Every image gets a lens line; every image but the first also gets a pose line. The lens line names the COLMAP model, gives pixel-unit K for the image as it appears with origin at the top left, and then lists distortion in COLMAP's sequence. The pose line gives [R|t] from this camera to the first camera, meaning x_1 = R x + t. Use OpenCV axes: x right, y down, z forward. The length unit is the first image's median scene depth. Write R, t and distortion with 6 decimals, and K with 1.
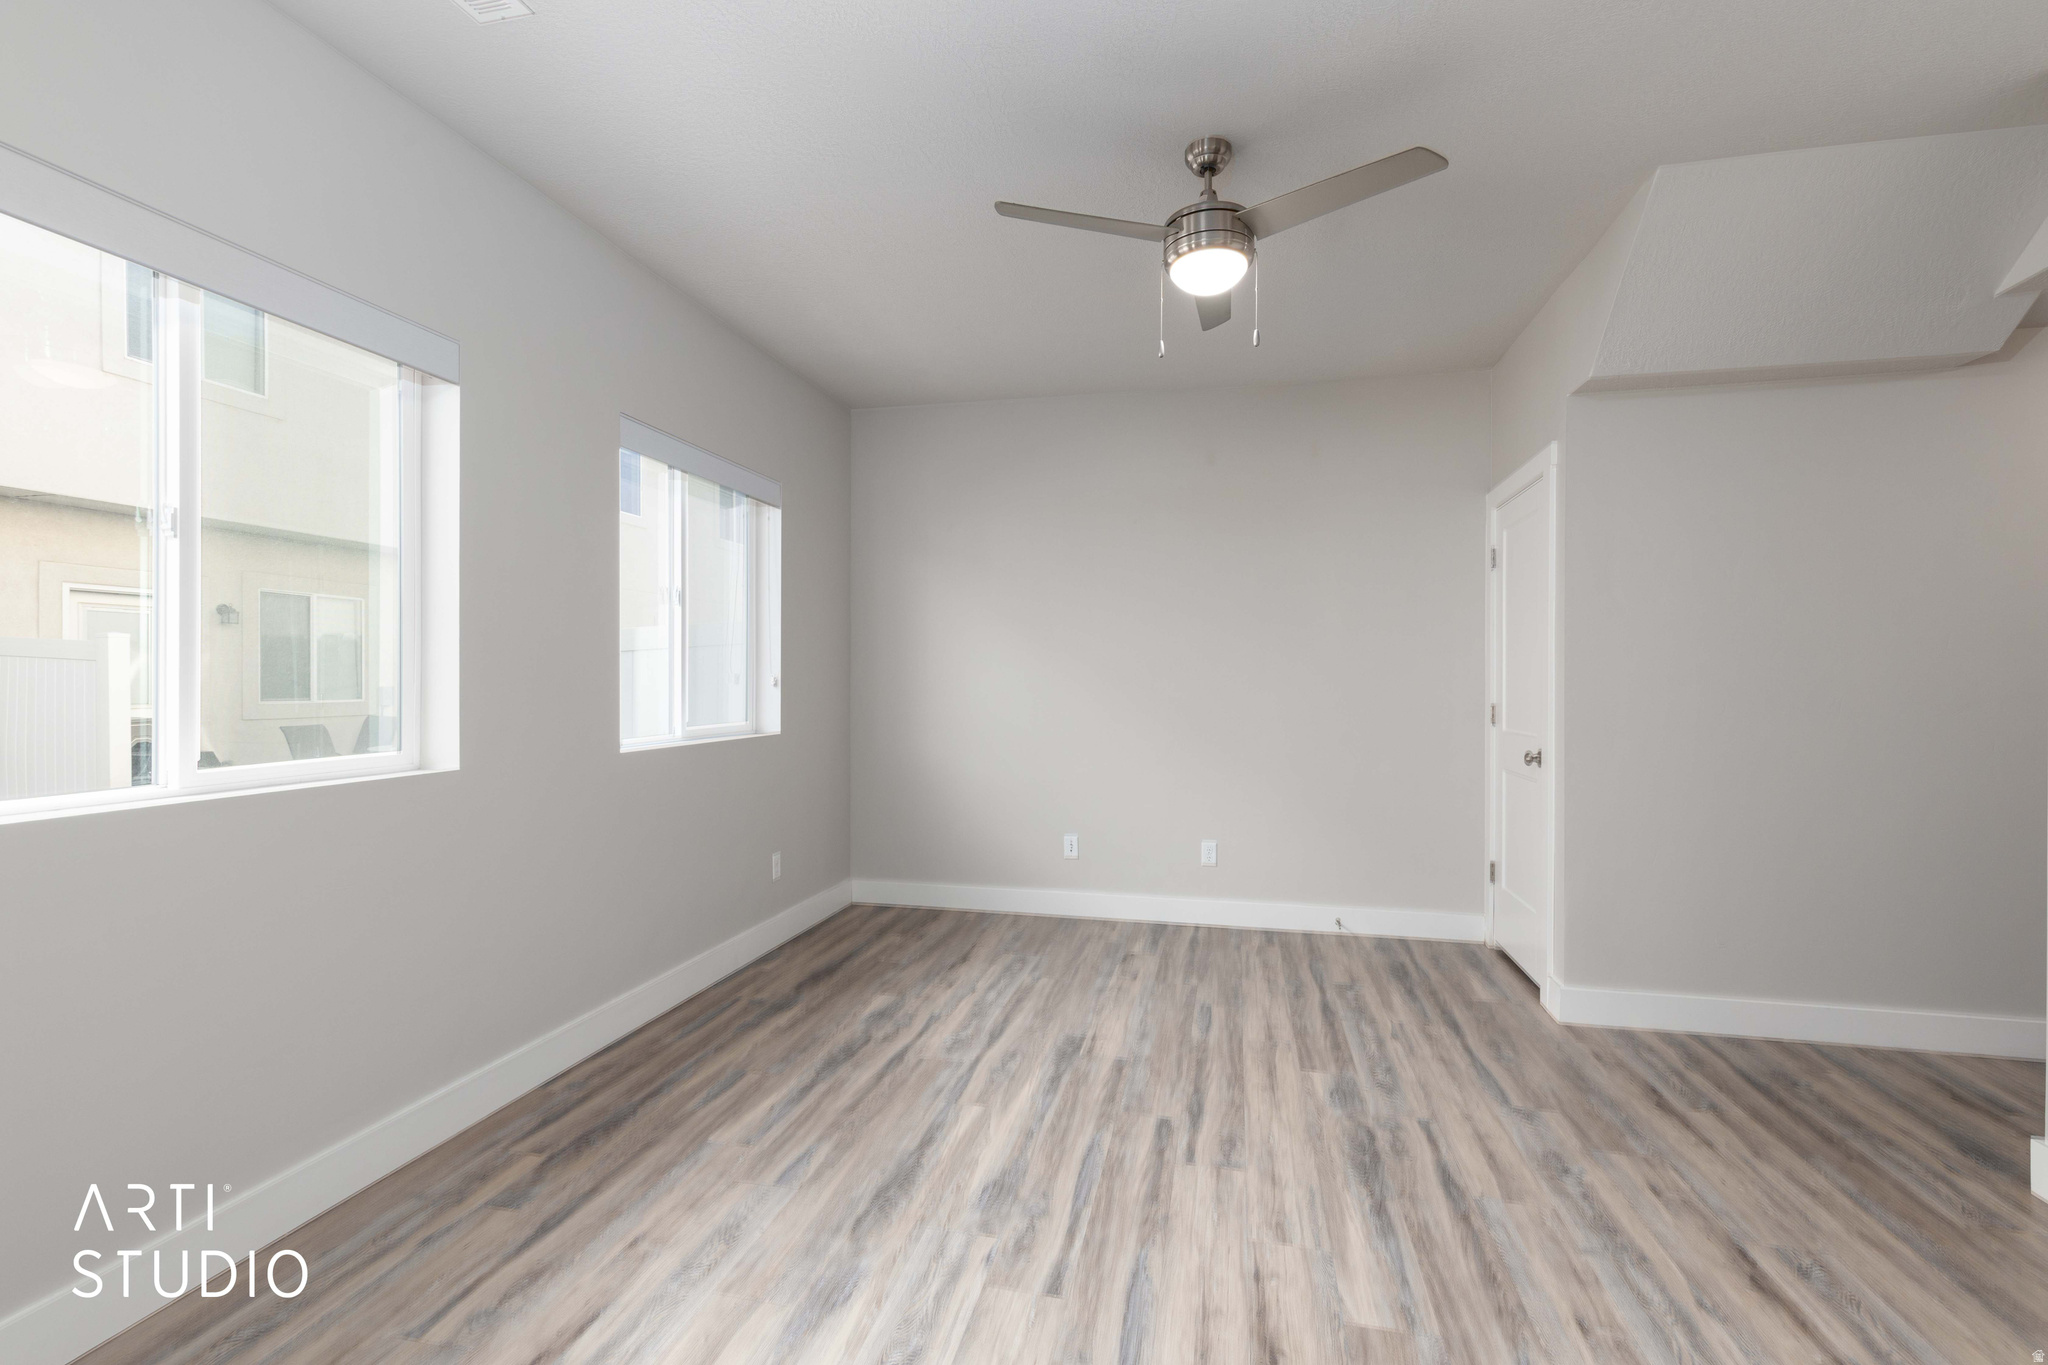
lens RADIAL K [[931.7, 0, 1019.5], [0, 931.7, 673.4], [0, 0, 1]] dist [0.006047, -0.000186]
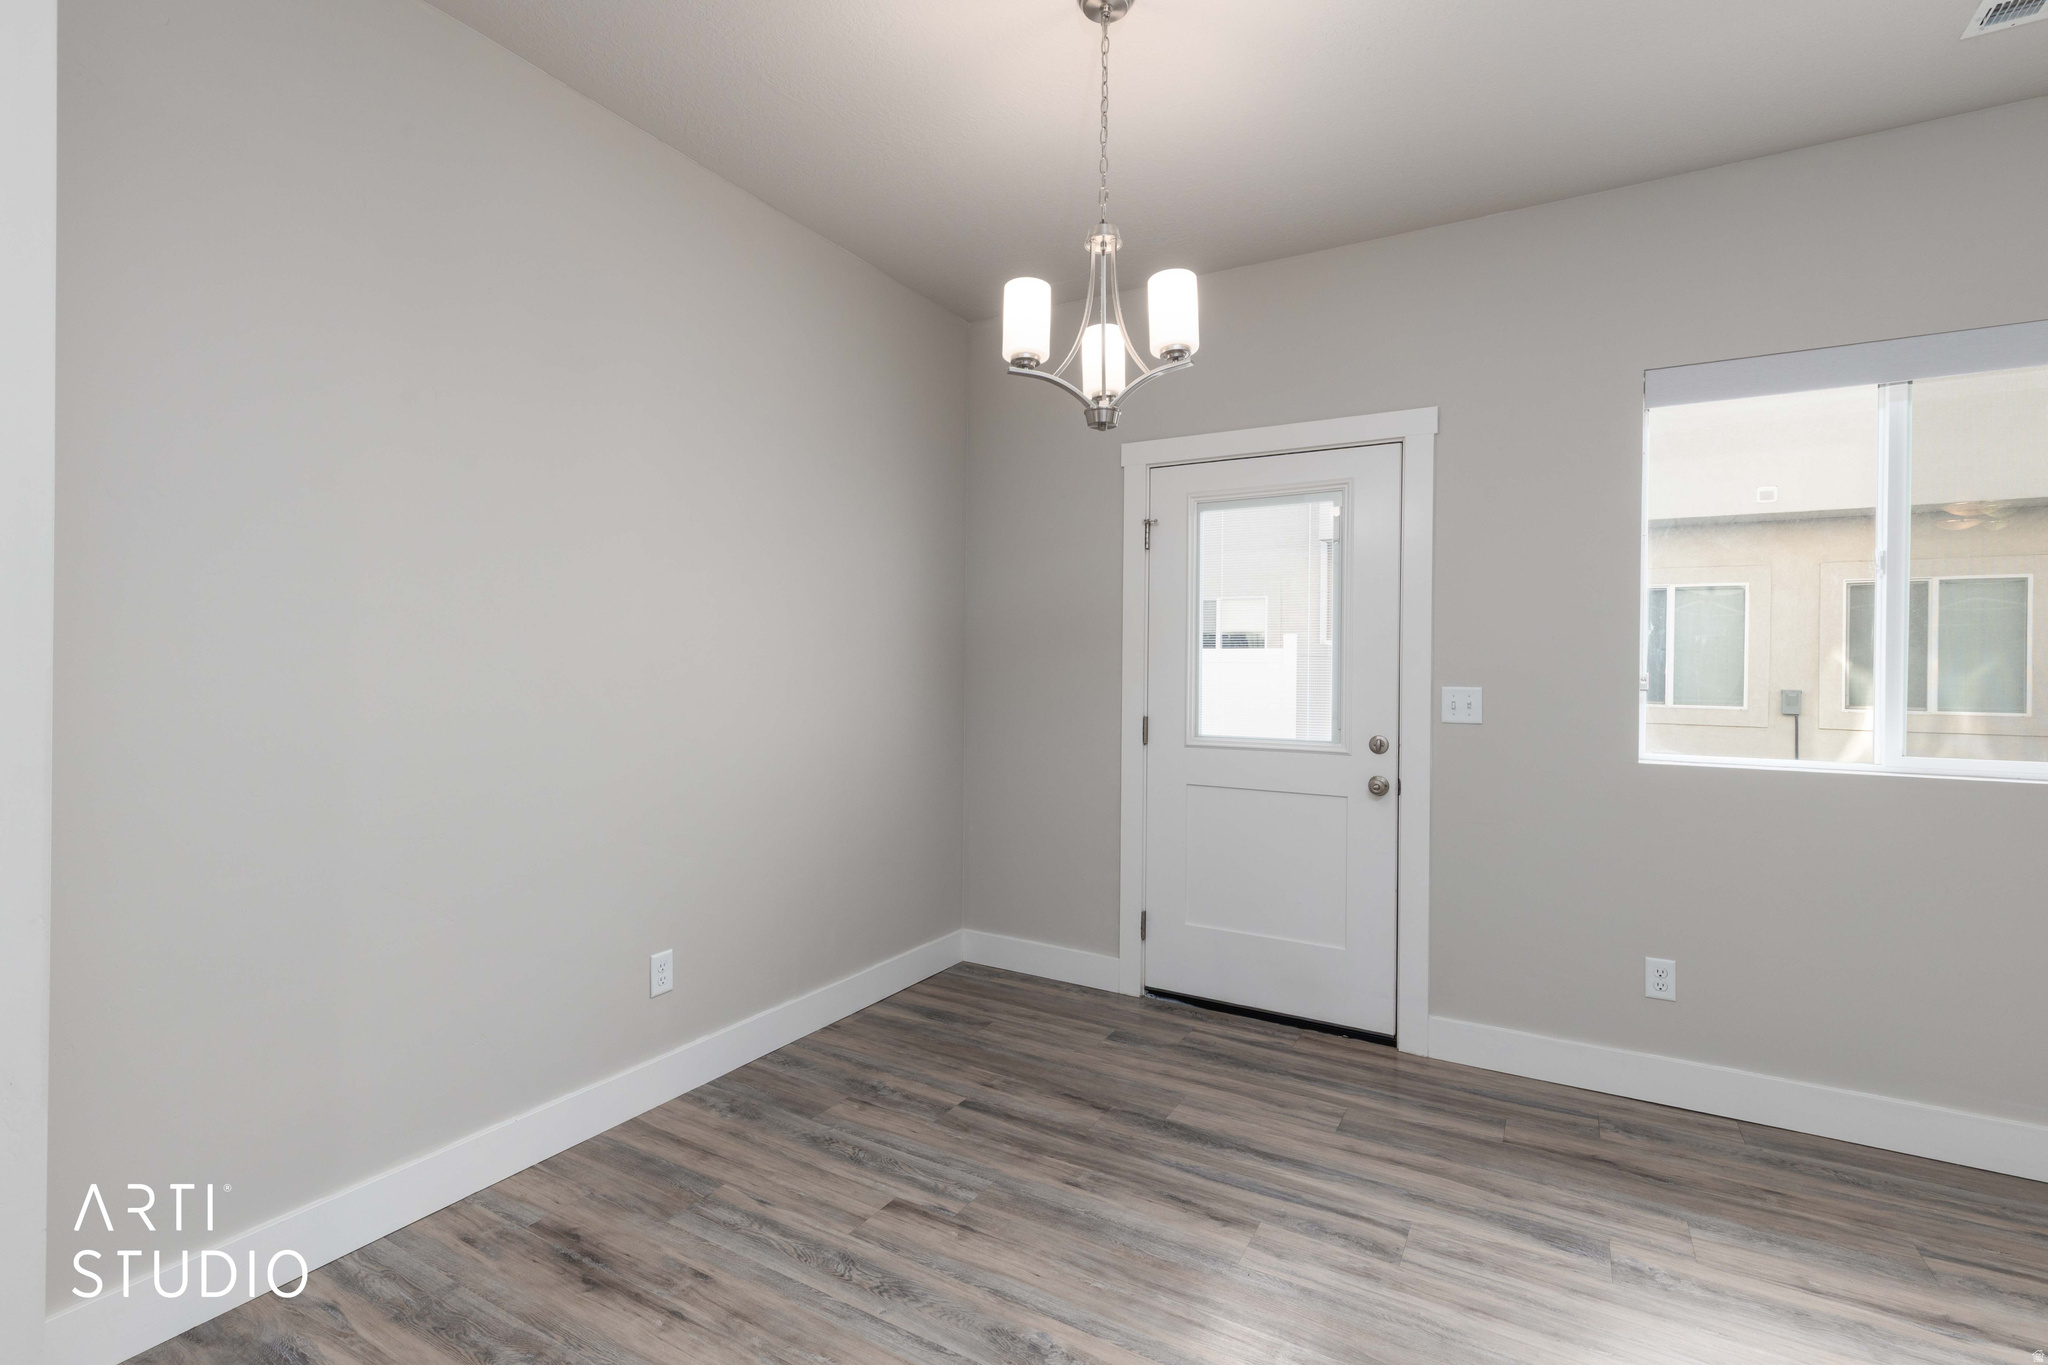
lens RADIAL K [[933.3, 0, 1020.1], [0, 933.3, 689.3], [0, 0, 1]] dist [0.006817, -0.000012]
pose [[-0.295280, 0.015510, -0.955285, 0.471710], [-0.012804, 0.999714, 0.020189, -0.000876], [0.955325, 0.018193, -0.294997, 0.154568]]
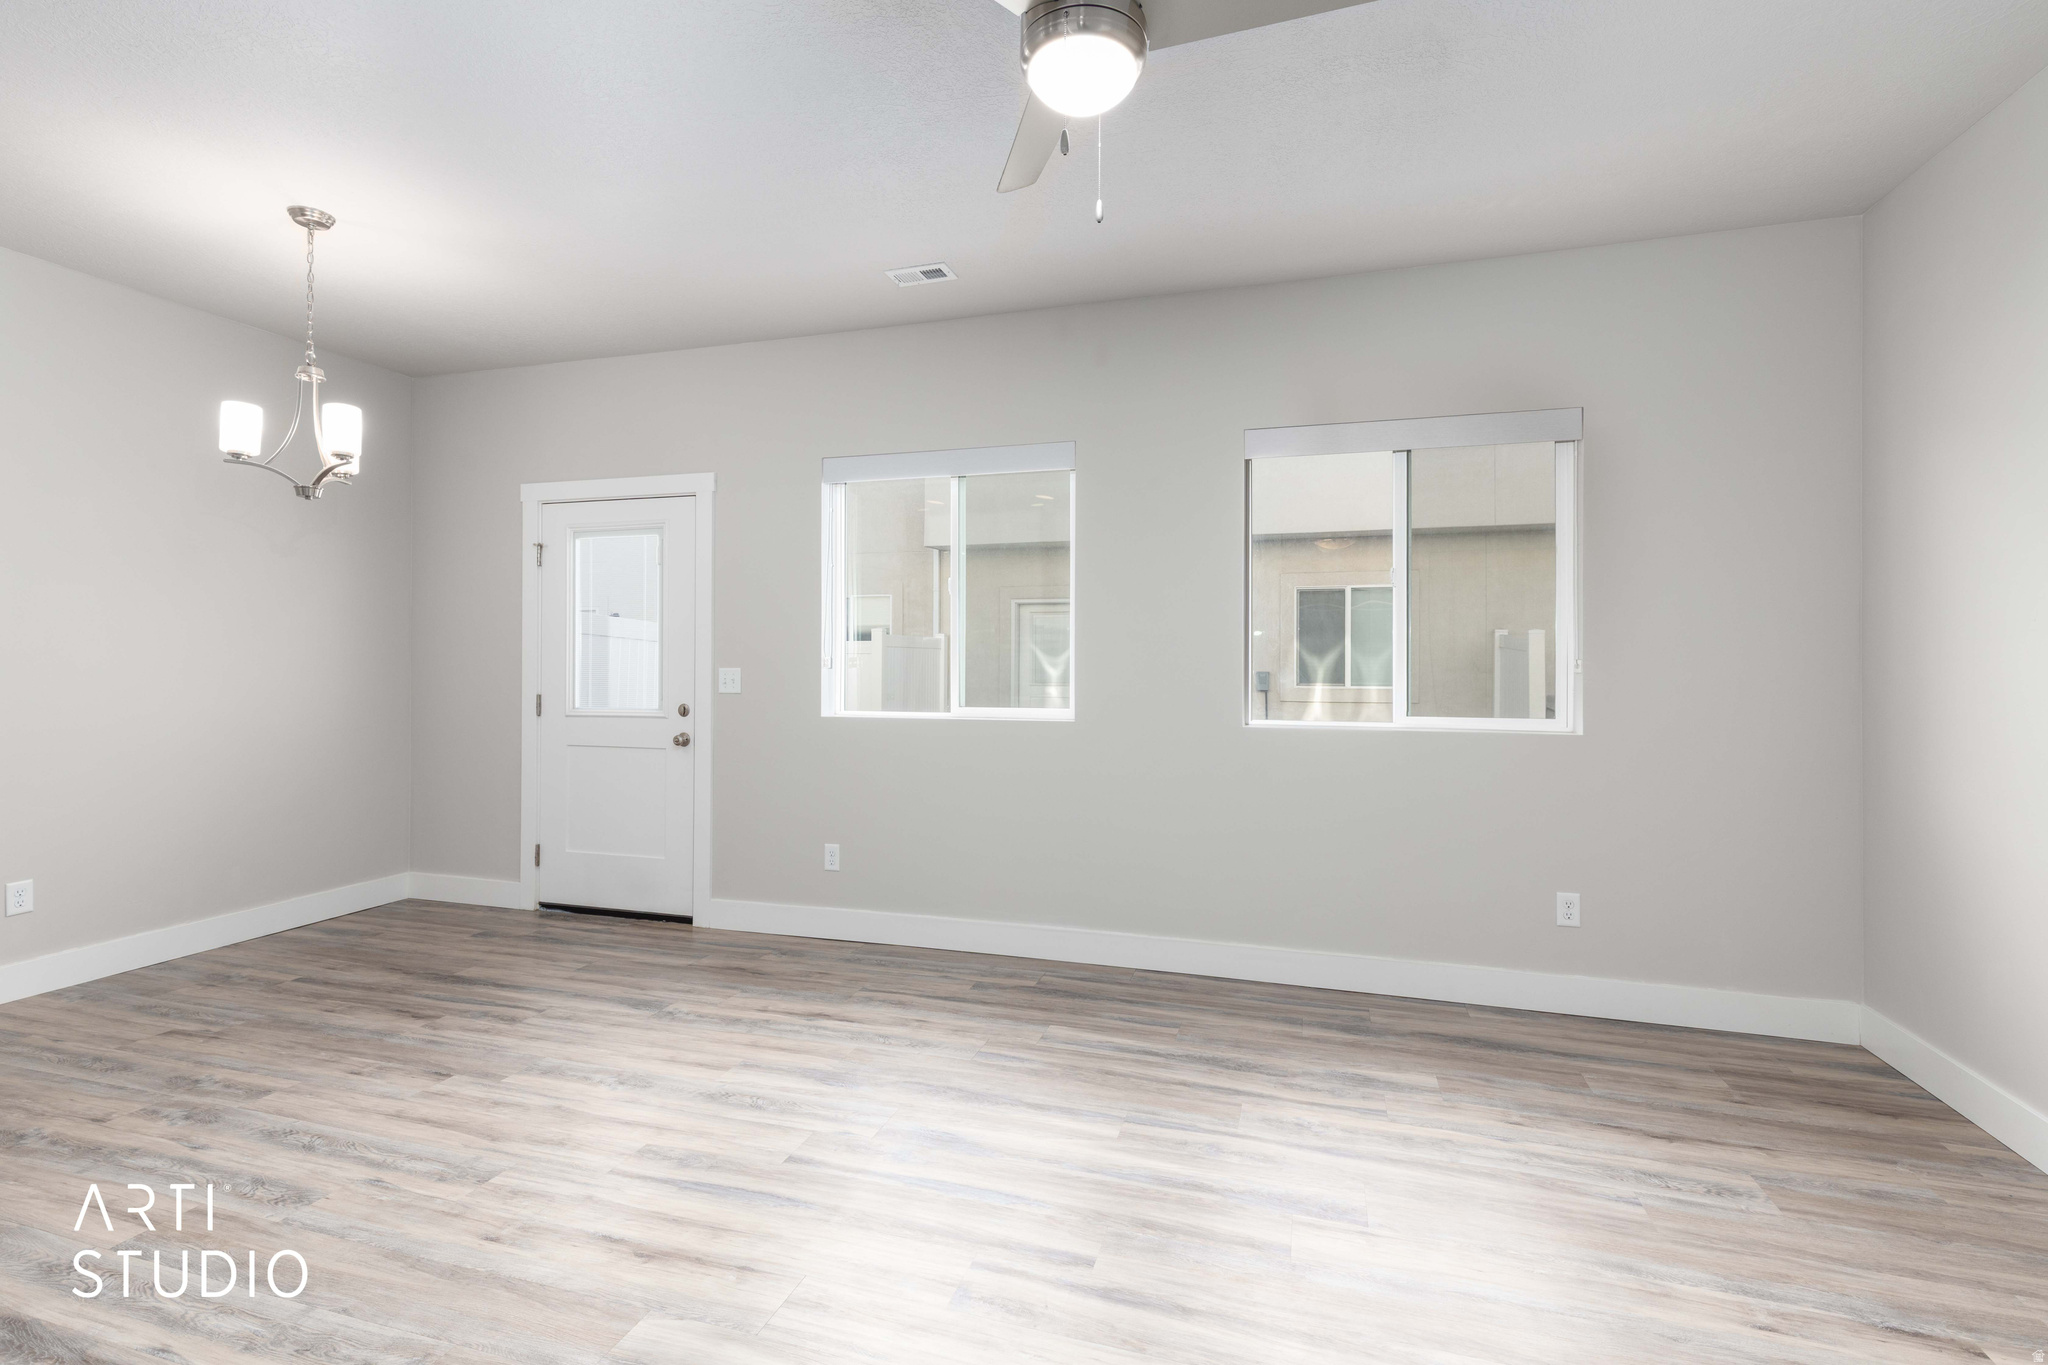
lens RADIAL K [[931.7, 0, 1019.5], [0, 931.7, 673.4], [0, 0, 1]] dist [0.006047, -0.000186]
pose [[-0.071725, 0.006814, -0.997401, 0.784538], [-0.000098, 0.999977, 0.006839, 0.009535], [0.997424, 0.000589, -0.071723, 0.880543]]
